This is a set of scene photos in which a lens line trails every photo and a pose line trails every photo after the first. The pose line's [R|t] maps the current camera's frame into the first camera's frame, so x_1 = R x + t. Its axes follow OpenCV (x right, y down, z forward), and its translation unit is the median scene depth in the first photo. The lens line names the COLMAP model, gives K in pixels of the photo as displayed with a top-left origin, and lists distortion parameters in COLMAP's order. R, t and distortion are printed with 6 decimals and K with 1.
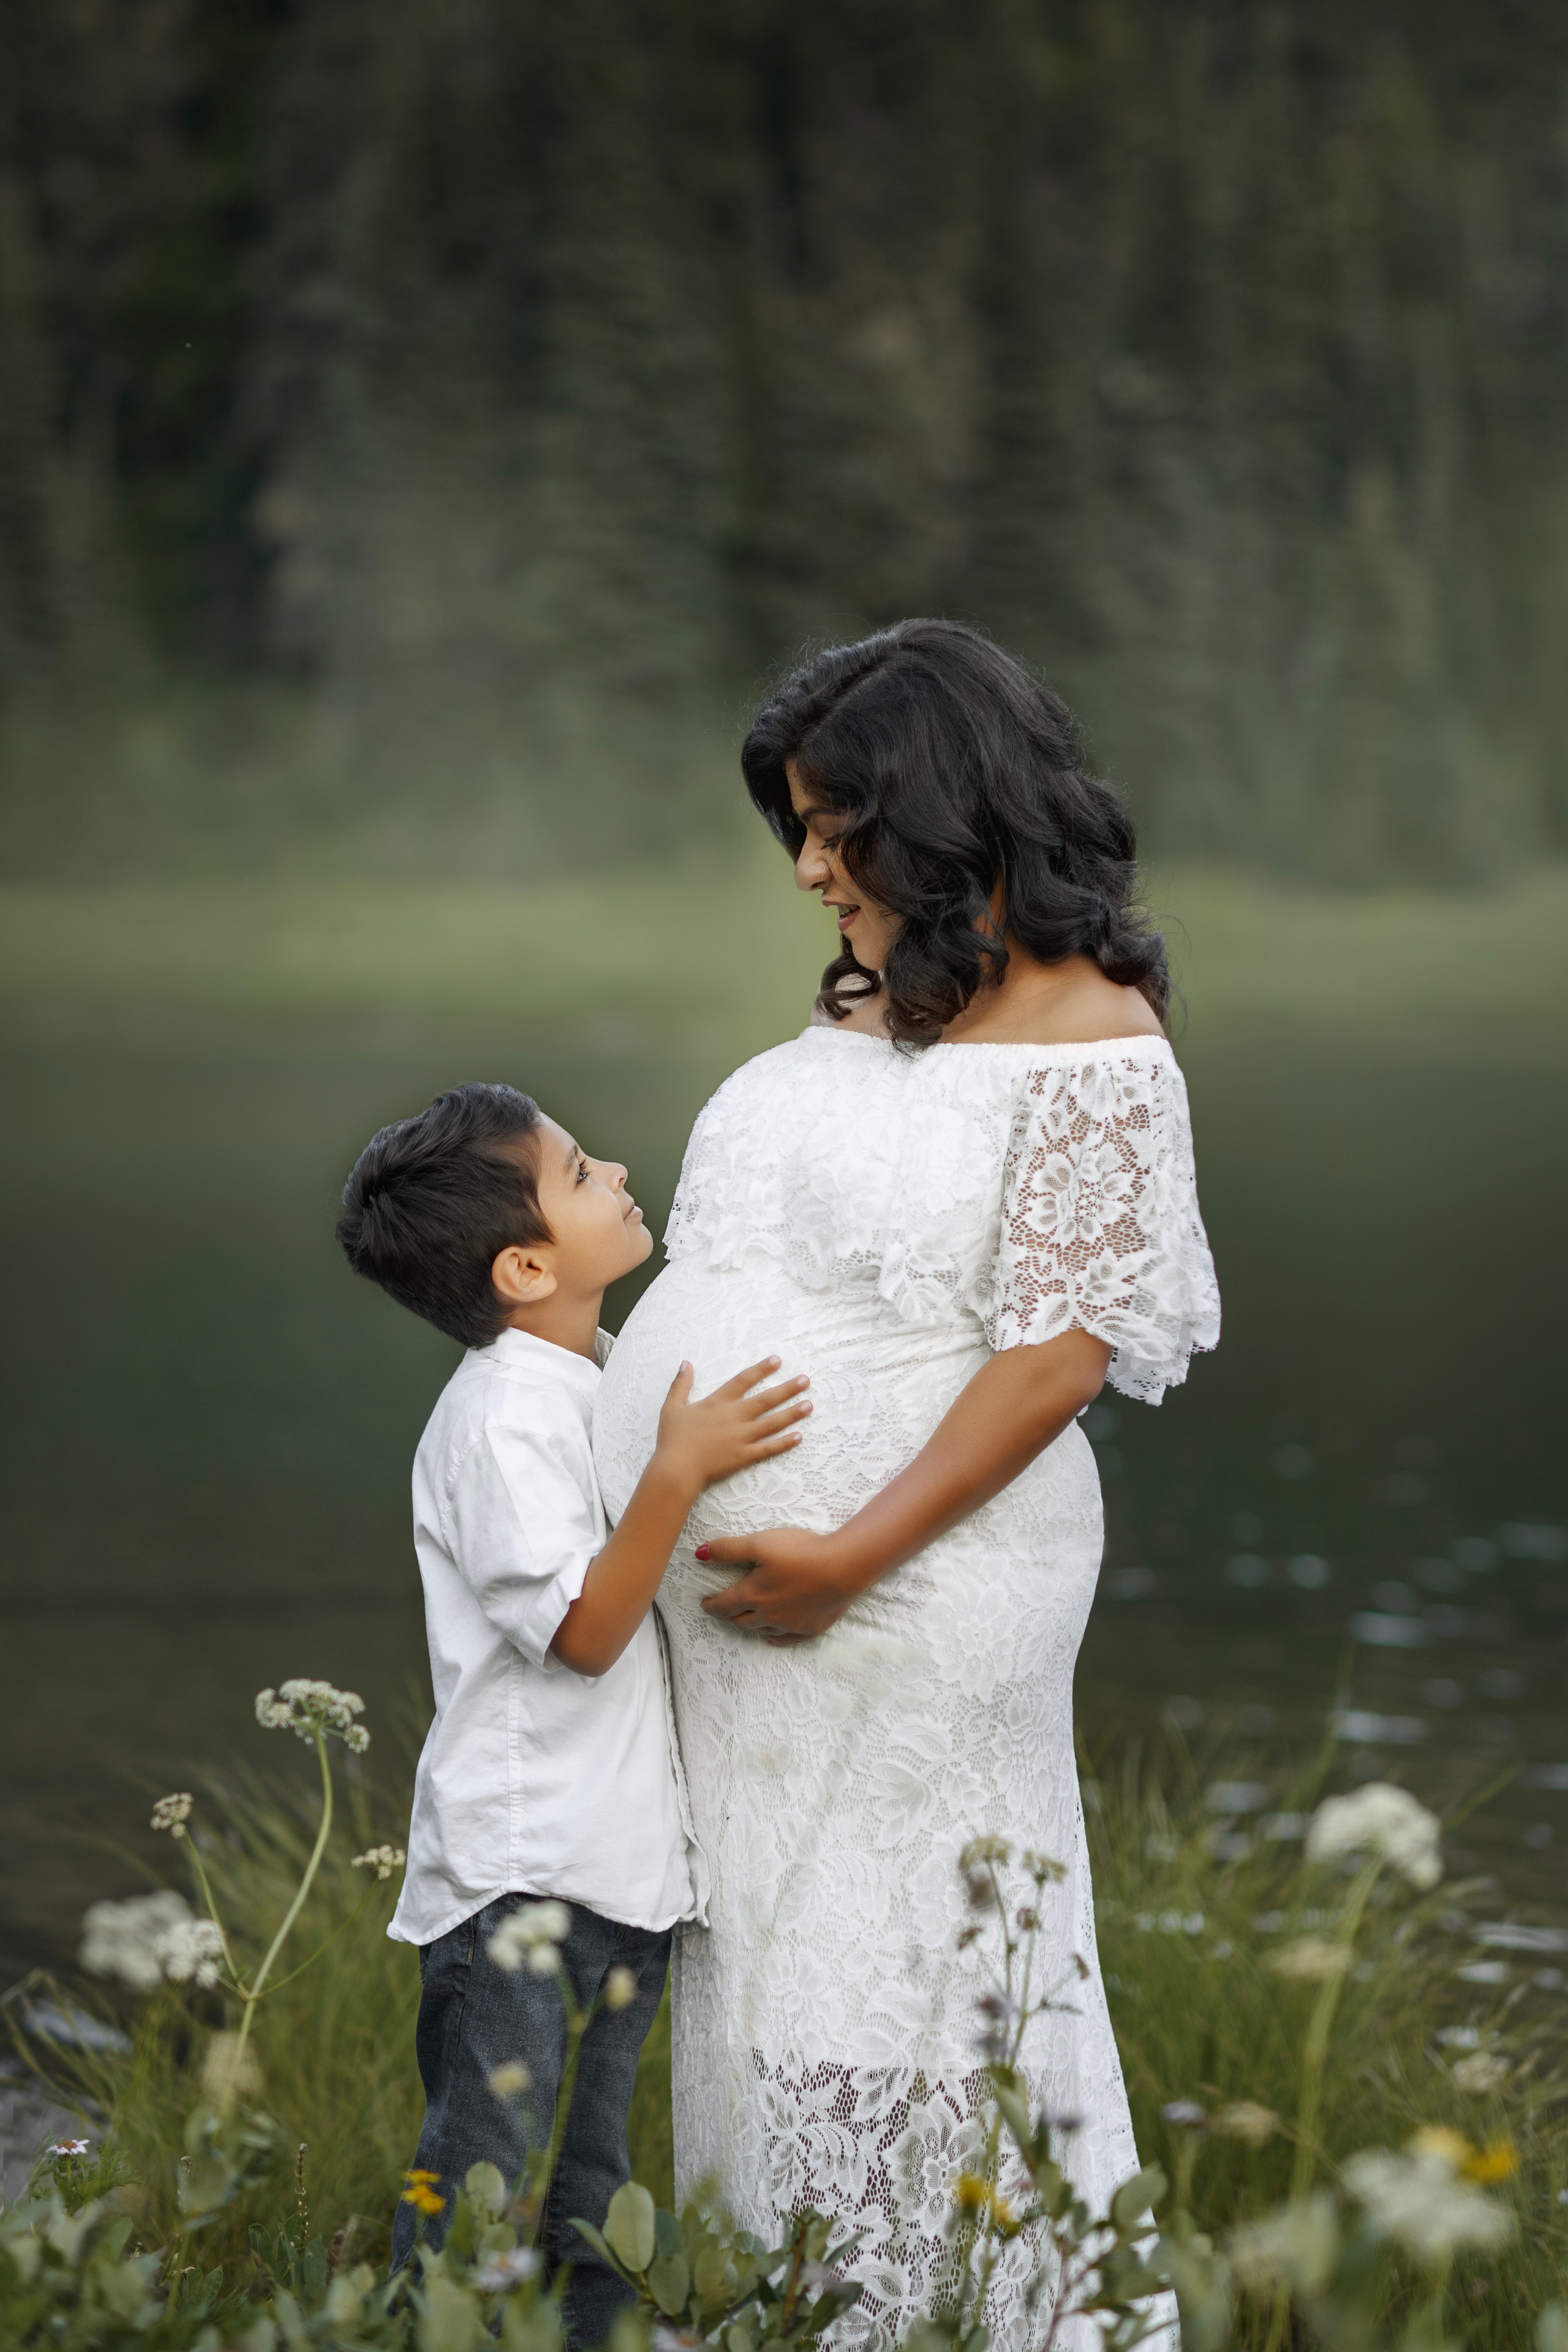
lens RADIAL K [[6684.0, 0, 784.0], [0, 6684.0, 1176.0], [0, 0, 1]] dist [0.072305, 2.932521]
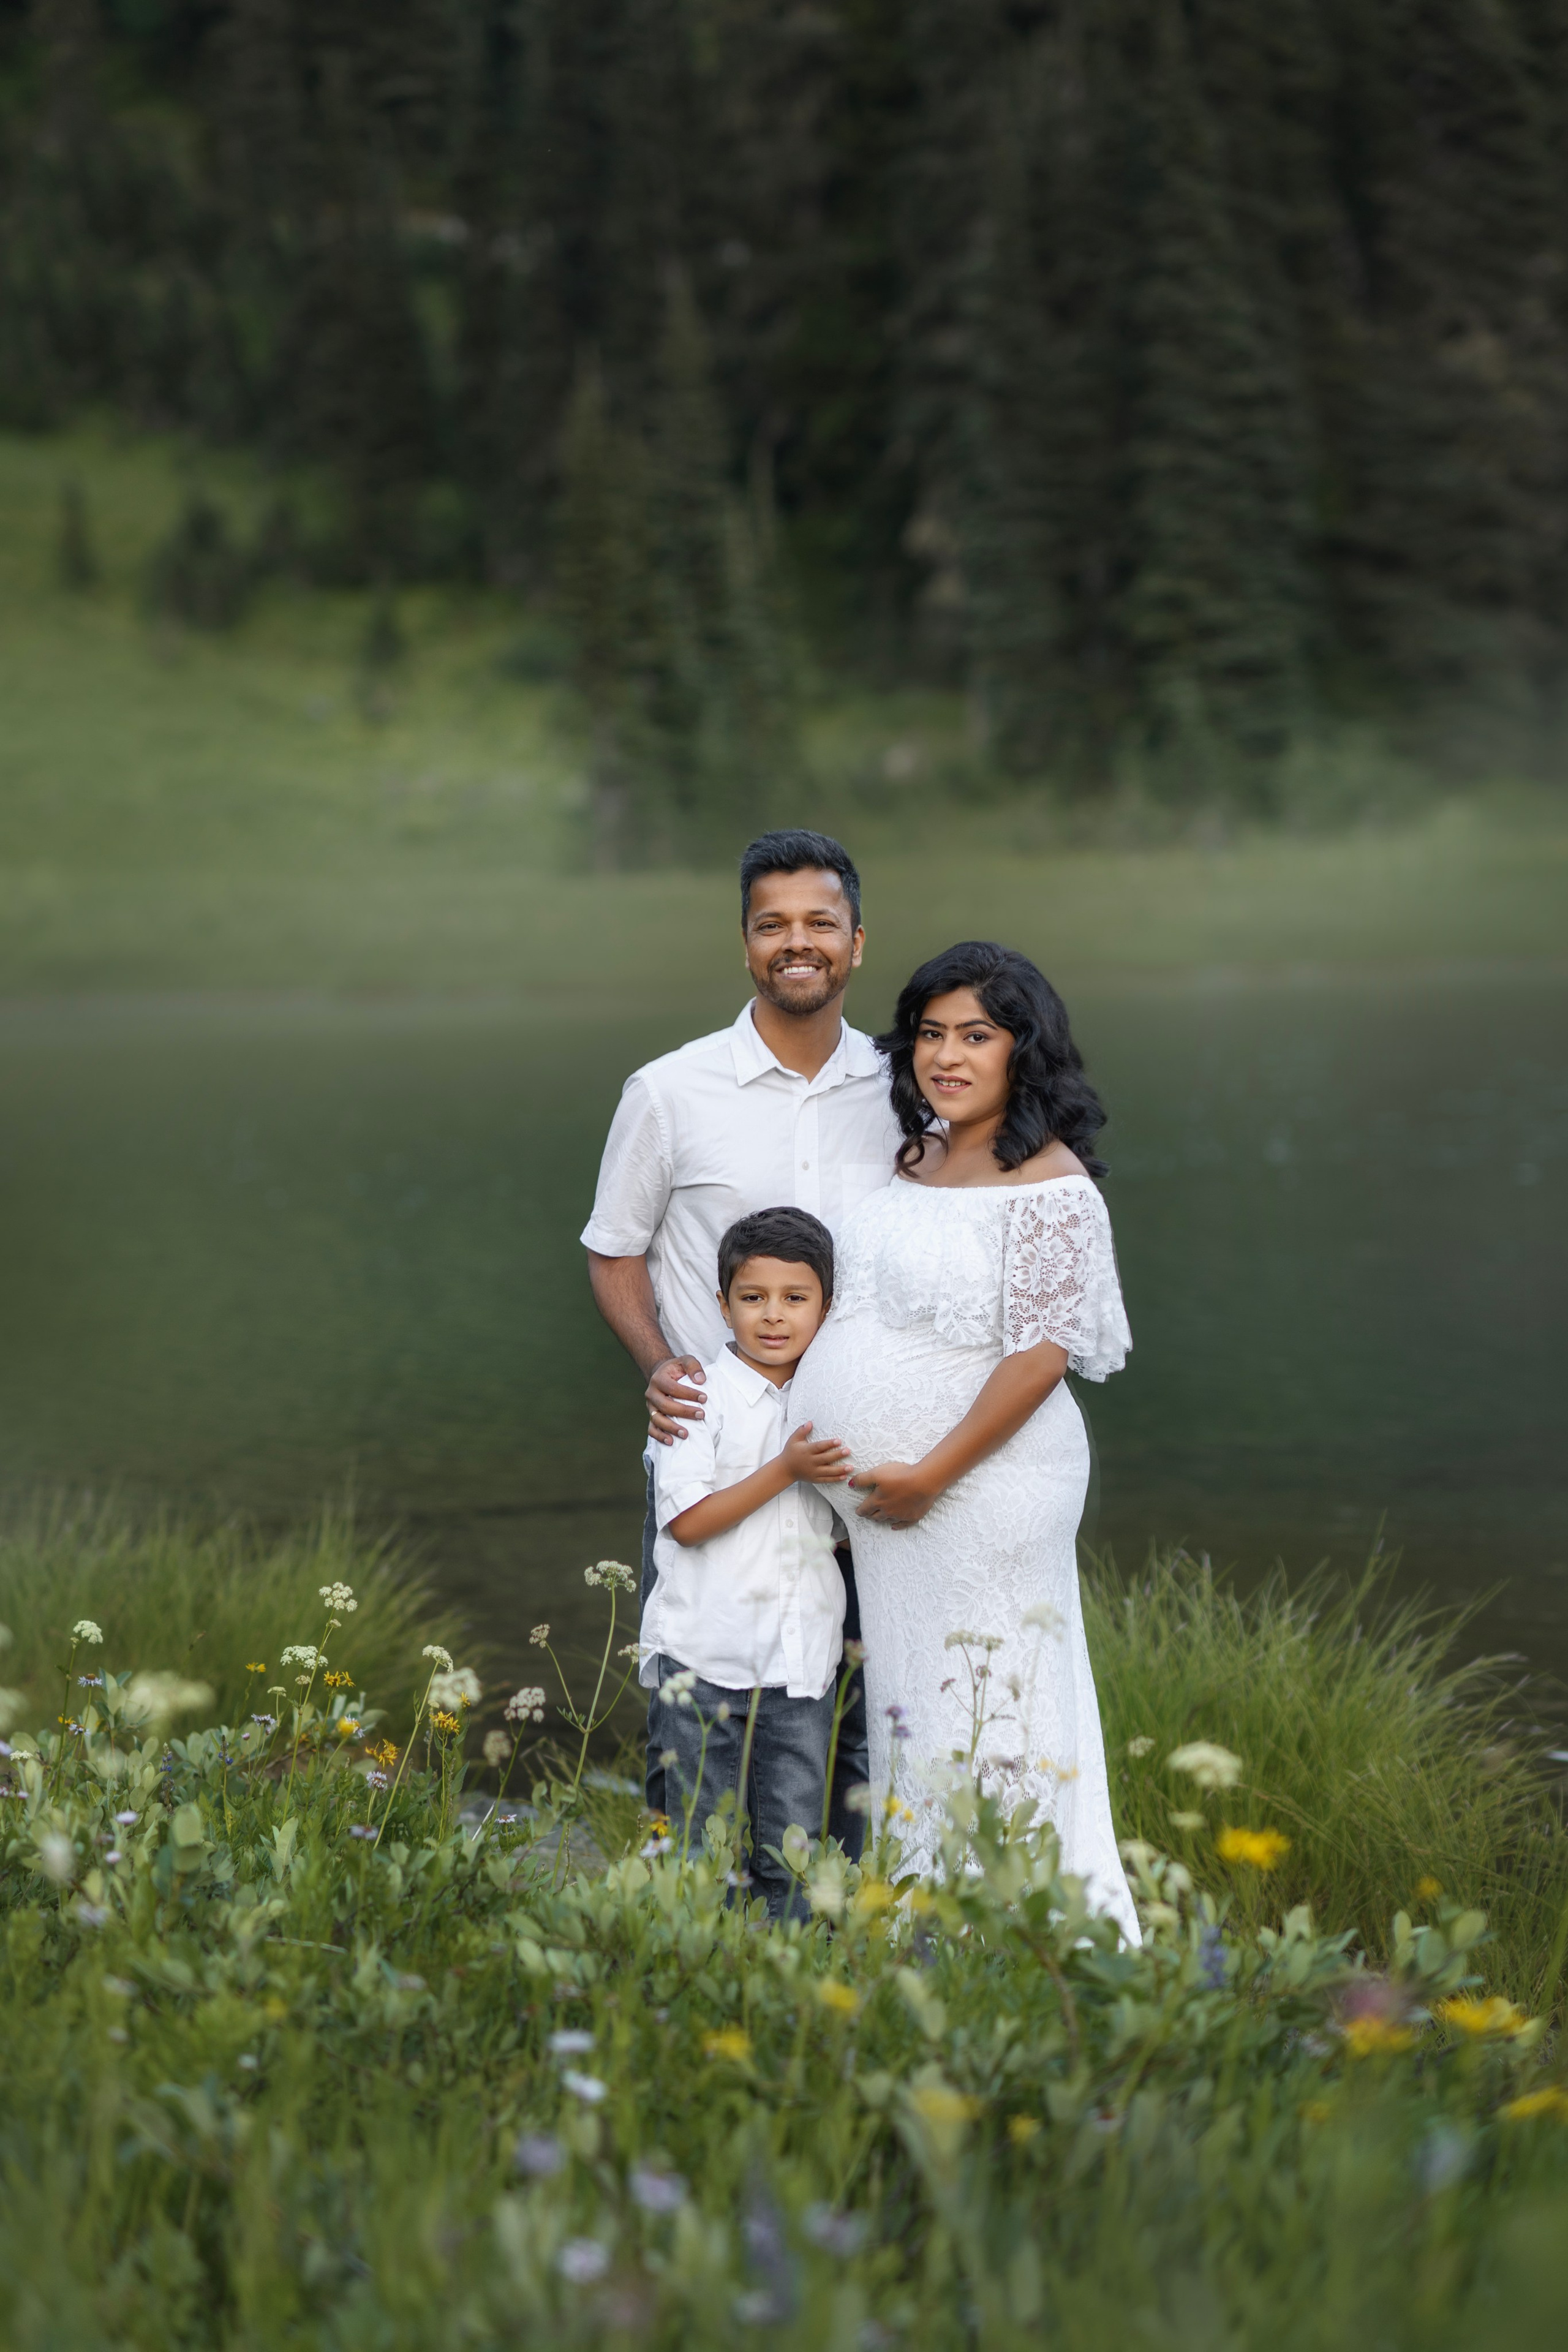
lens RADIAL K [[6684.0, 0, 784.0], [0, 6684.0, 1176.0], [0, 0, 1]] dist [0.072305, 2.932521]
pose [[0.991010, -0.053135, -0.122785, 0.193951], [0.055431, 0.998344, 0.015355, -0.051772], [0.121765, -0.022023, 0.992315, -0.760293]]
